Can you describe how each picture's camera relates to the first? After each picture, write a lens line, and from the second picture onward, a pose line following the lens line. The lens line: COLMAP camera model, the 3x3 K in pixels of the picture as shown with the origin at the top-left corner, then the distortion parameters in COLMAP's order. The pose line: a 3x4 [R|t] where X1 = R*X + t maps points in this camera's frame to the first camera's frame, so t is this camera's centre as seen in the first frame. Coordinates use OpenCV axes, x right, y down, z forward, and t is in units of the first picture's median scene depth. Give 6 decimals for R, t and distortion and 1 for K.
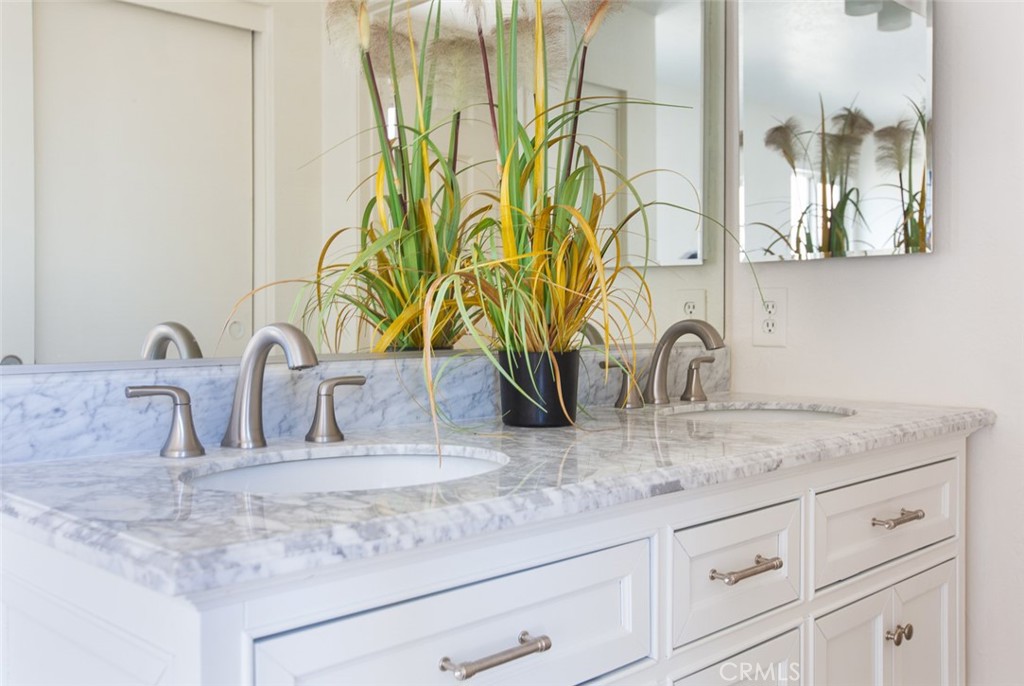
lens RADIAL K [[1018.8, 0, 511.4], [0, 1018.8, 330.5], [0, 0, 1]] dist [0.010481, 0.024466]
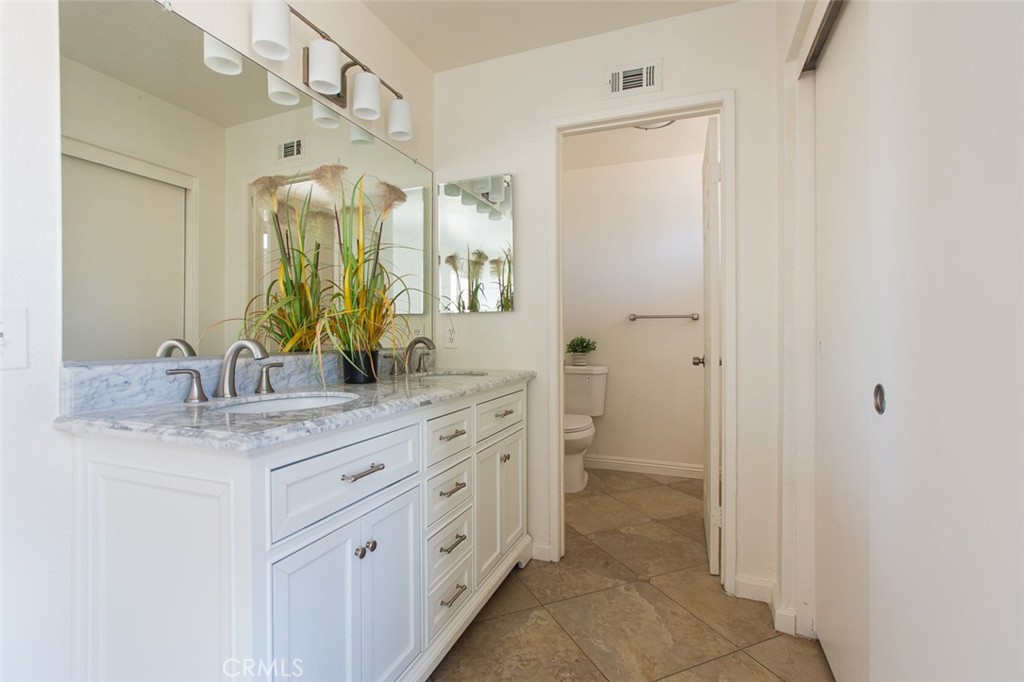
lens RADIAL K [[459.5, 0, 511.5], [0, 459.5, 334.8], [0, 0, 1]] dist [0.000552, 0.000075]
pose [[0.921528, -0.000781, 0.388311, -0.065343], [0.007272, 0.999857, -0.015246, 0.002349], [-0.388244, 0.016874, 0.921402, -0.096014]]
